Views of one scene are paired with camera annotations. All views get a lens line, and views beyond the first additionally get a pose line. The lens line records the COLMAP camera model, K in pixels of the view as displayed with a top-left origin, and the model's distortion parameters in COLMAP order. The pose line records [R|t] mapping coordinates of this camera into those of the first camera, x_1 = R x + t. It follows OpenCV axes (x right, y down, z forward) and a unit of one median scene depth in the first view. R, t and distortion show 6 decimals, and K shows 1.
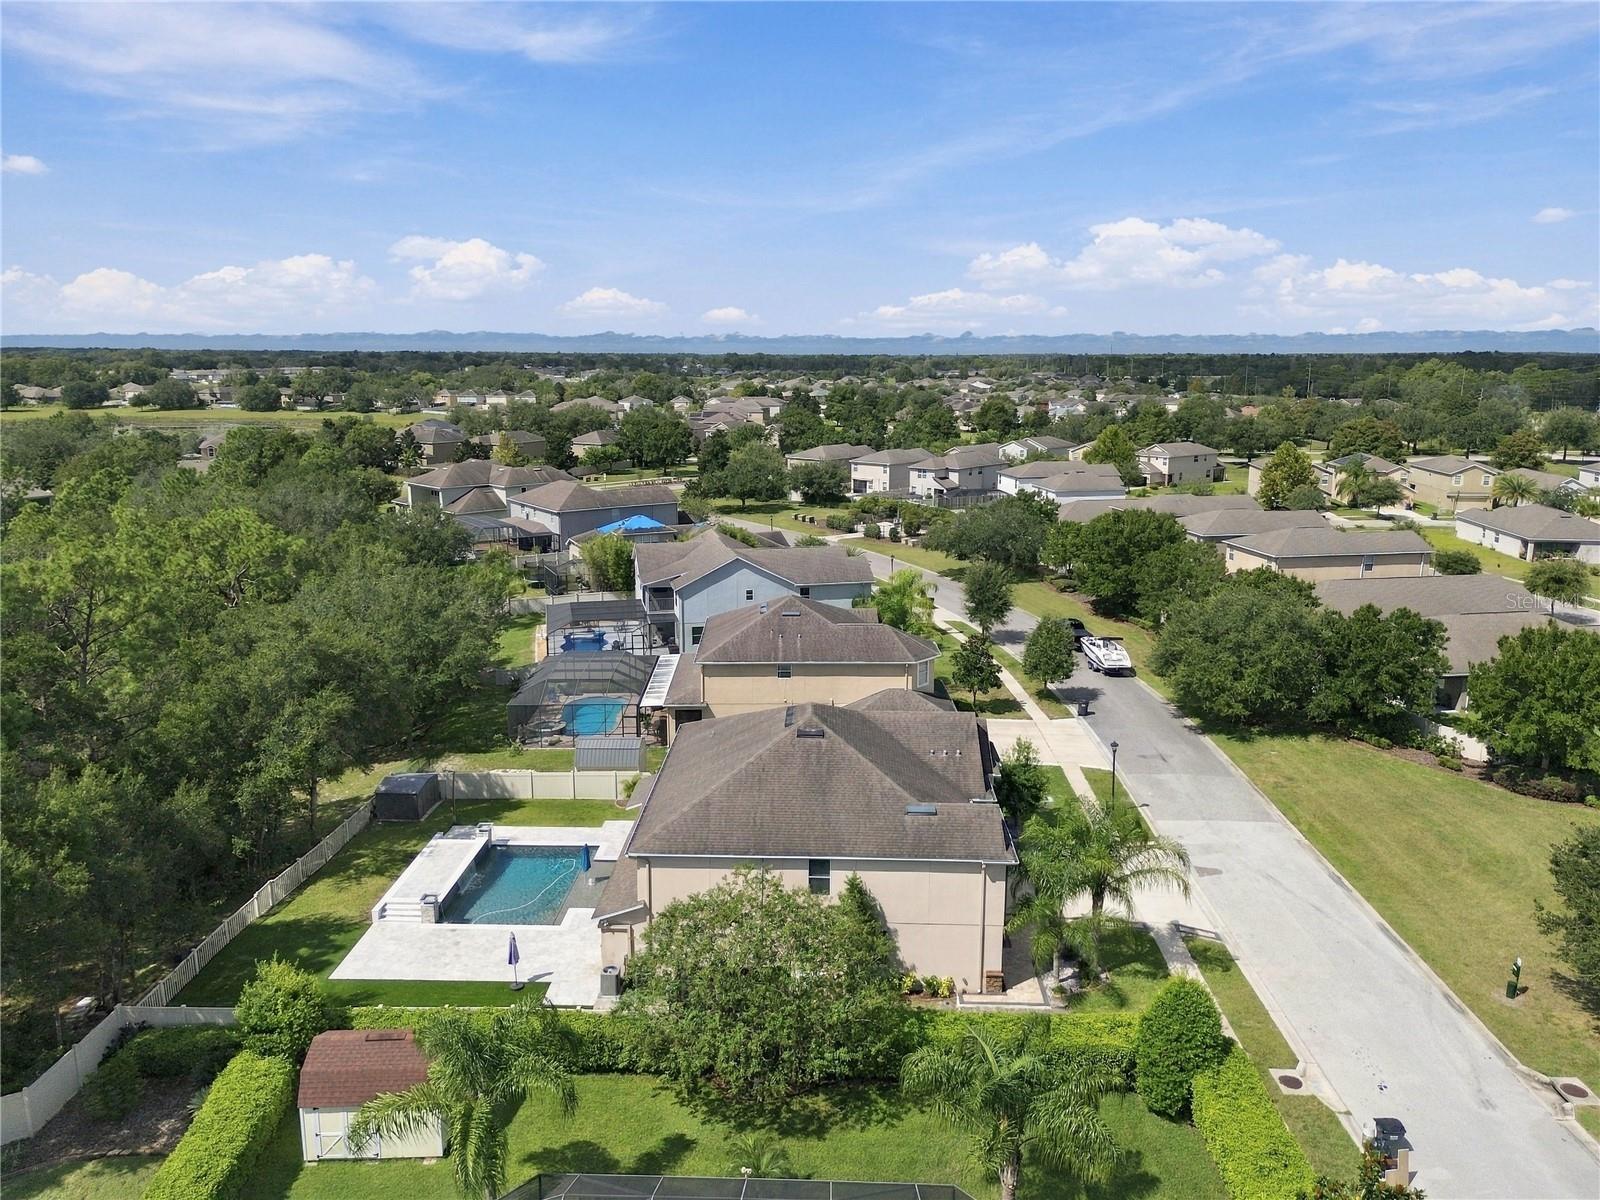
lens RADIAL K [[1141.5, 0, 793.6], [0, 1141.5, 595.9], [0, 0, 1]] dist [0.026054, -0.004471]
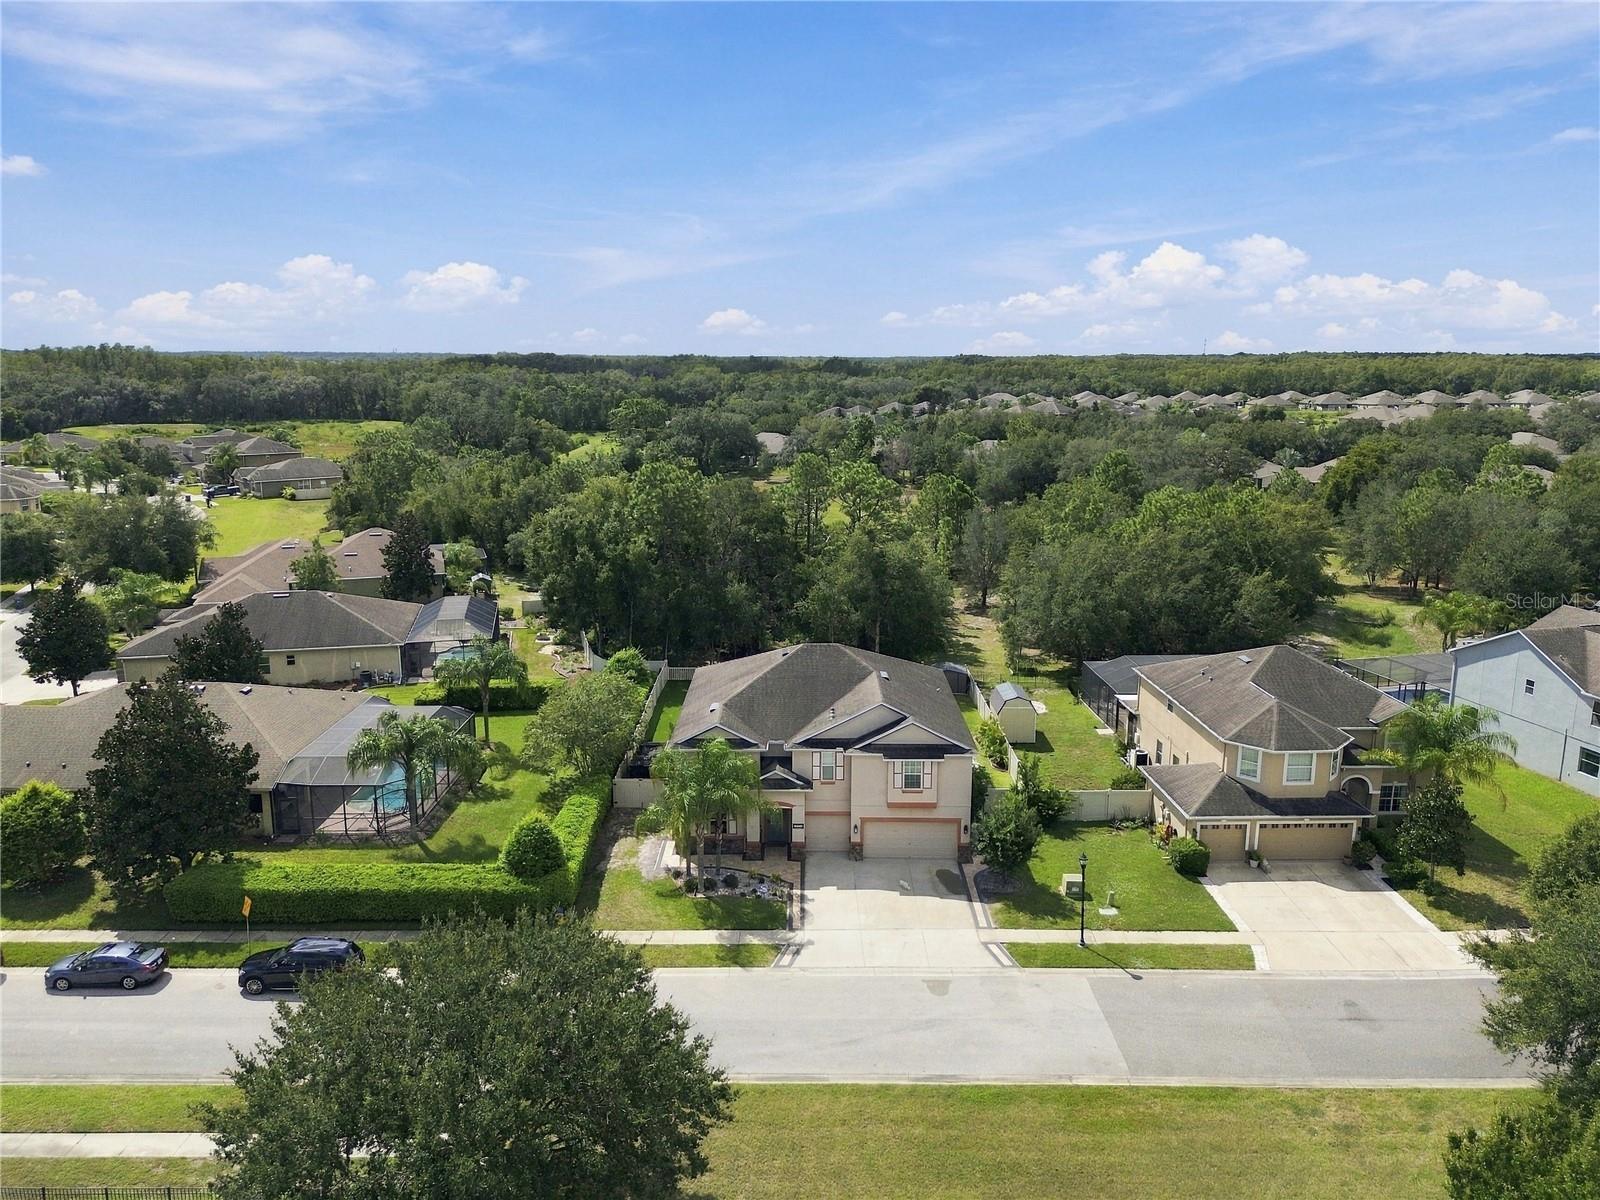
lens RADIAL K [[1116.0, 0, 794.8], [0, 1116.0, 564.4], [0, 0, 1]] dist [0.003017, -0.000070]
pose [[0.025845, 0.174093, -0.984390, 1.100948], [-0.209020, 0.963894, 0.164980, -0.167915], [0.977570, 0.201493, 0.061301, 0.783702]]
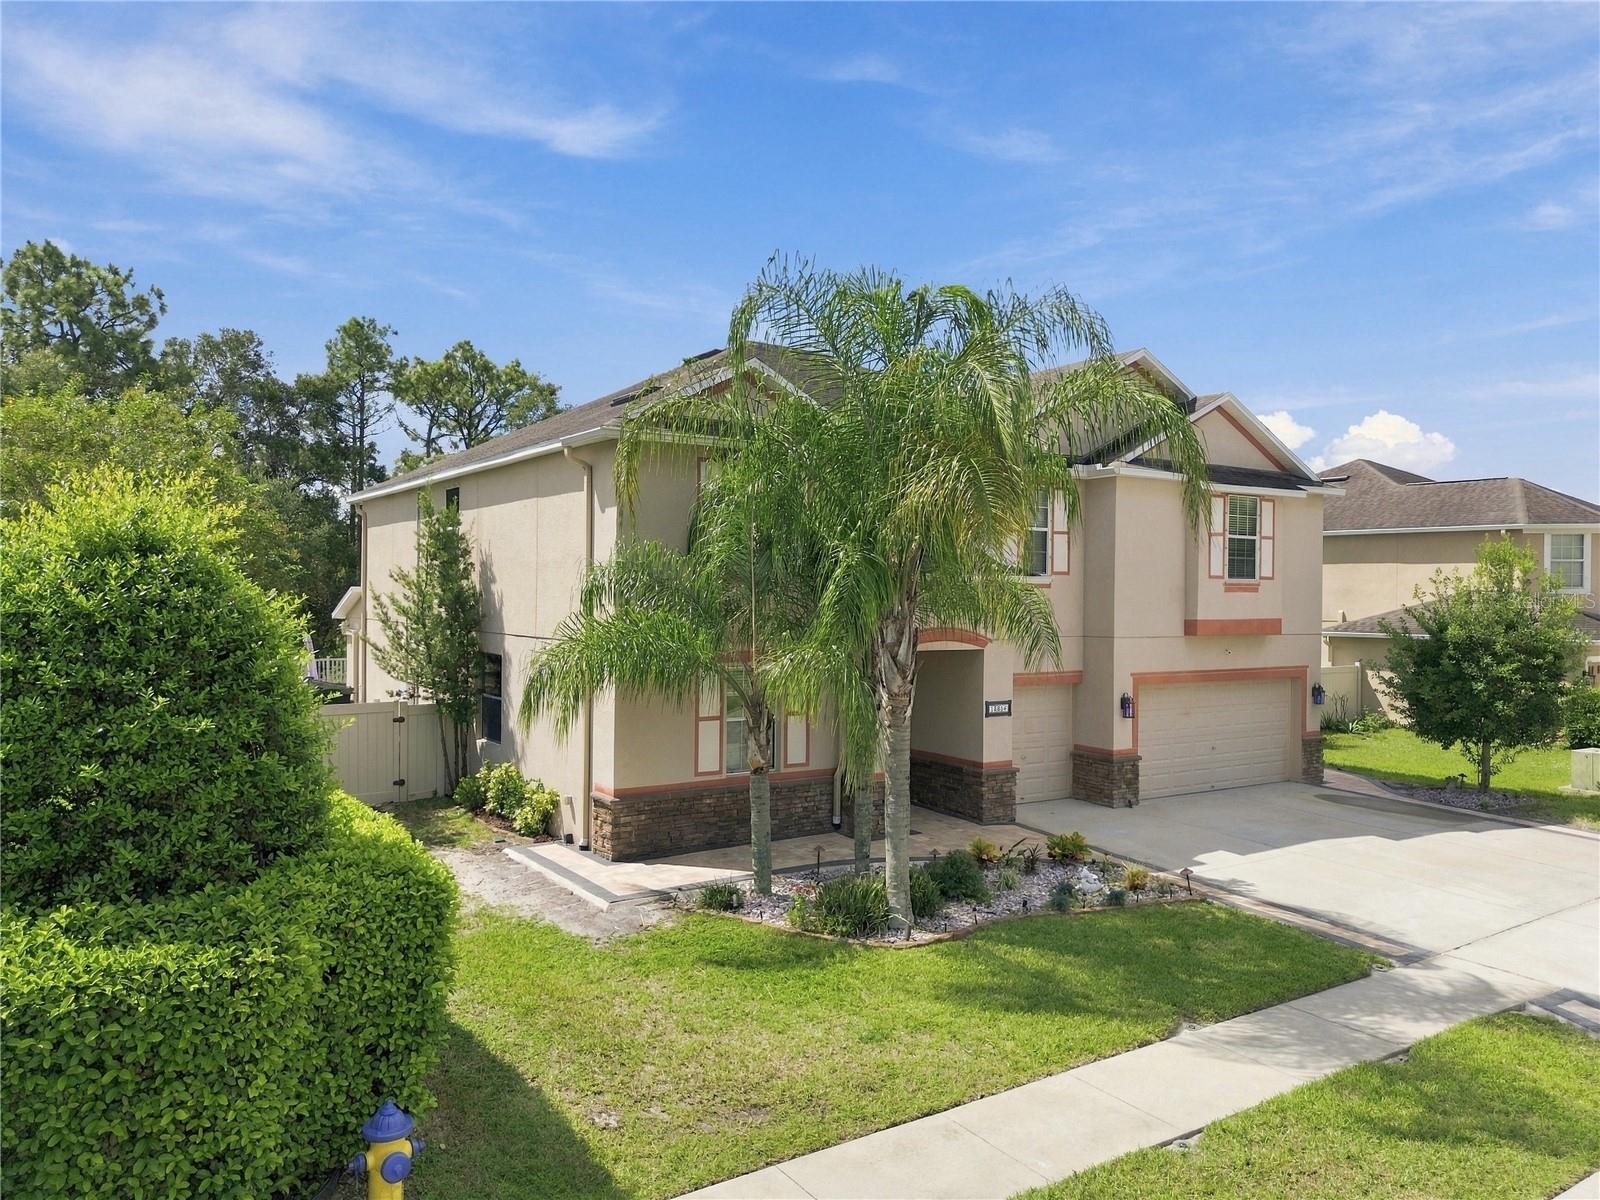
lens RADIAL K [[1141.5, 0, 793.6], [0, 1141.5, 595.9], [0, 0, 1]] dist [0.026054, -0.004471]
pose [[0.580252, 0.006340, -0.814412, 0.385704], [-0.179601, 0.976349, -0.120361, 0.239791], [0.794387, 0.216109, 0.567667, 0.661824]]
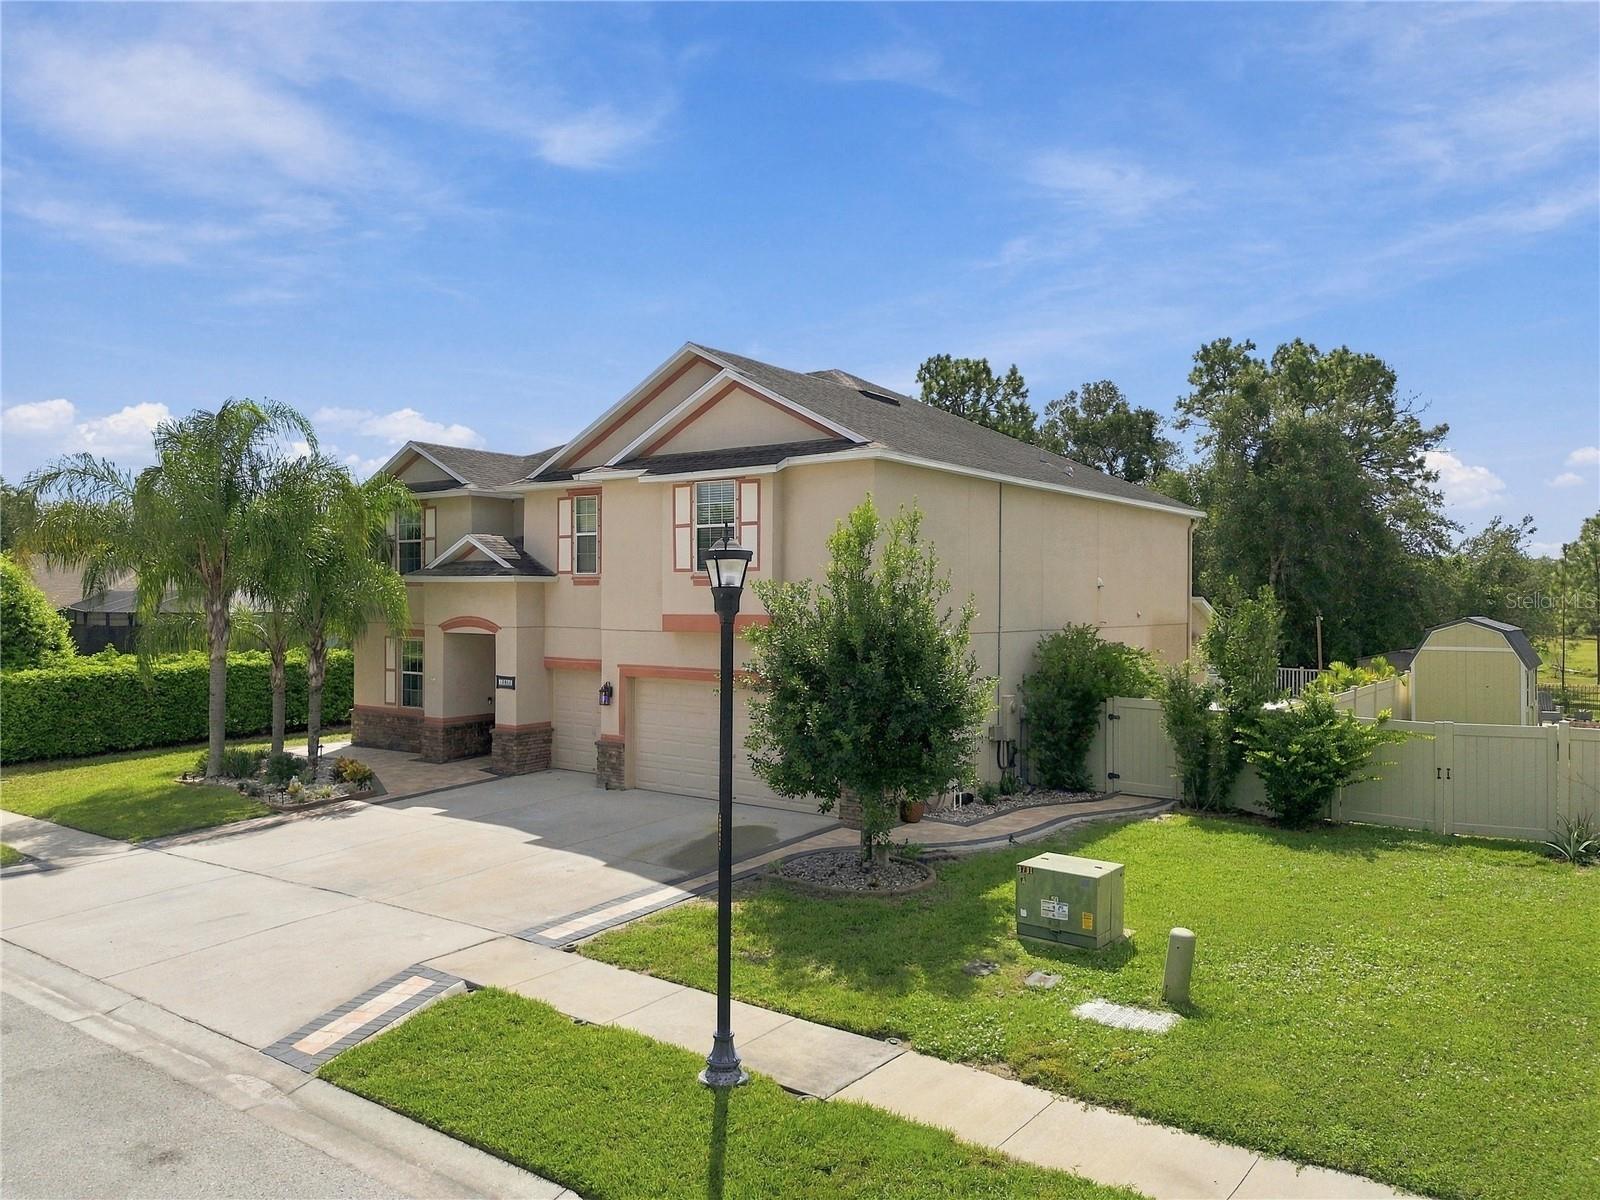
lens RADIAL K [[1141.5, 0, 793.6], [0, 1141.5, 595.9], [0, 0, 1]] dist [0.026054, -0.004471]
pose [[-0.569136, -0.000766, -0.822243, 0.432225], [-0.172366, 0.977892, 0.118397, 0.127154], [0.803974, 0.209111, -0.556686, 1.193824]]
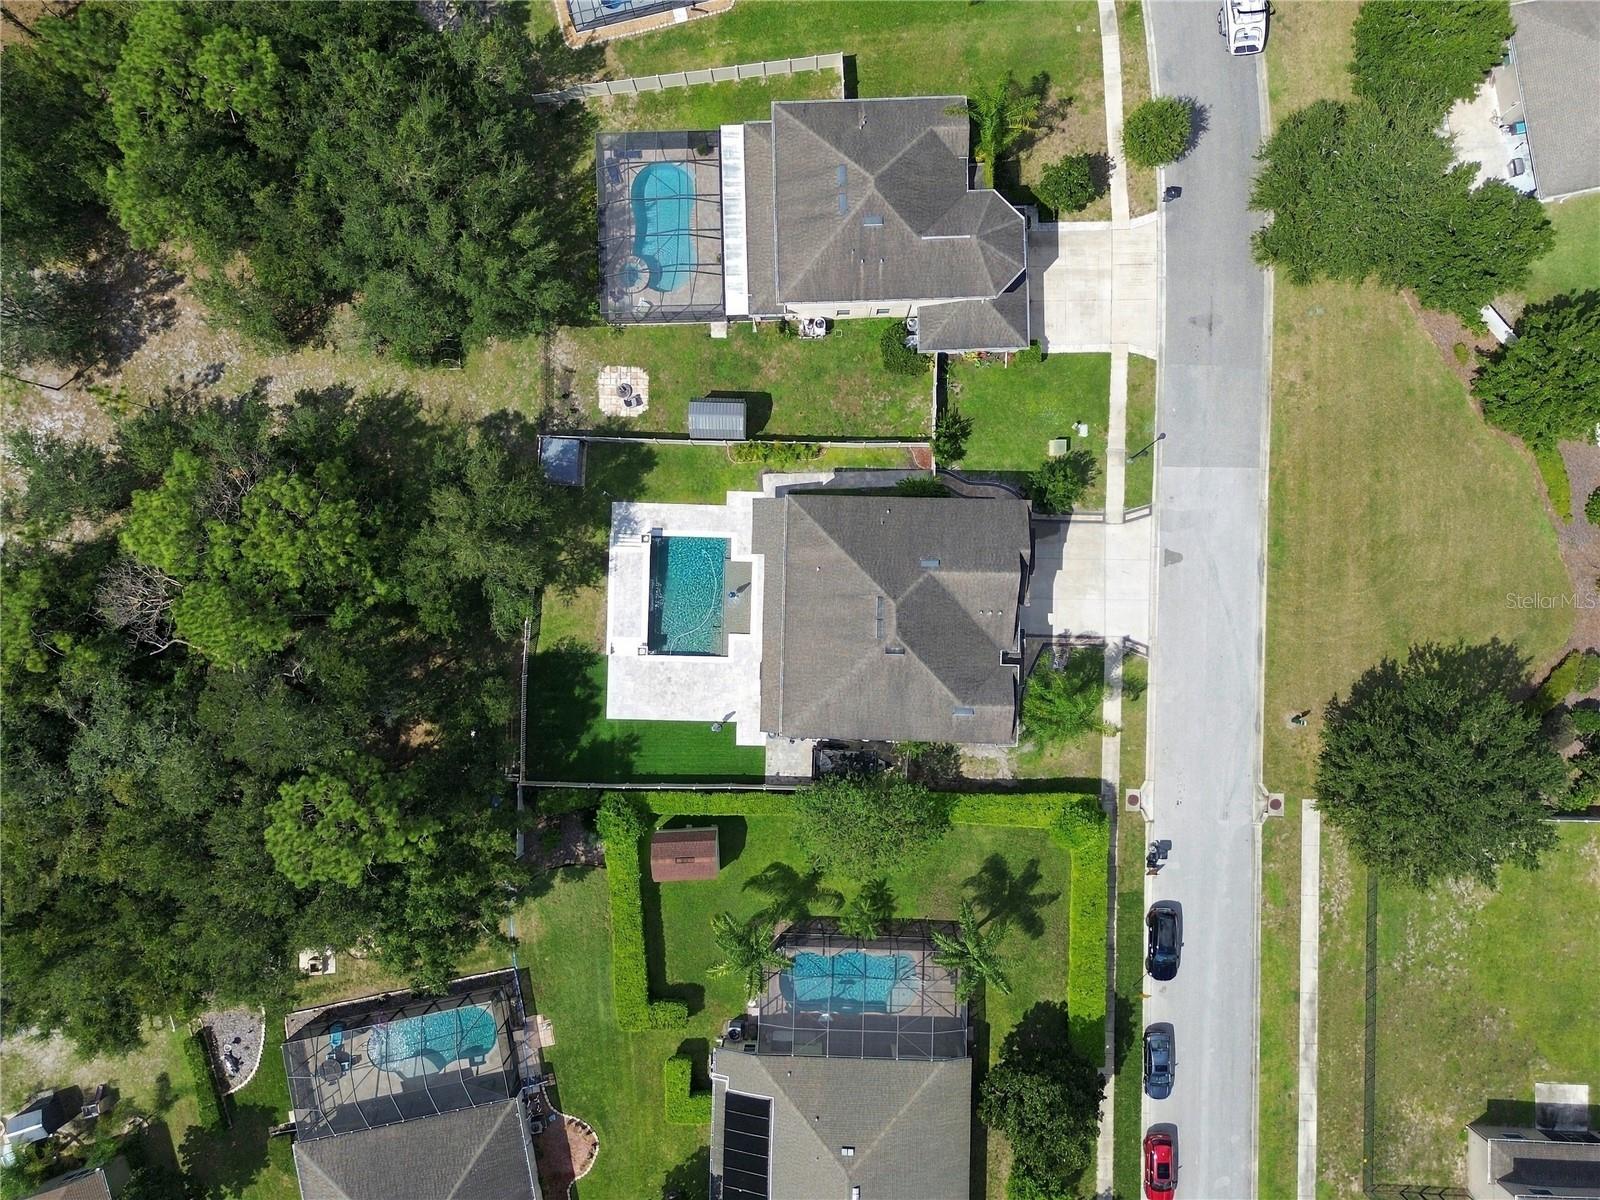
lens RADIAL K [[1141.5, 0, 793.6], [0, 1141.5, 595.9], [0, 0, 1]] dist [0.026054, -0.004471]
pose [[0.999592, -0.015821, -0.023800, -0.066309], [0.026635, 0.213862, 0.976501, -1.115067], [-0.010359, -0.976736, 0.214196, 0.659902]]
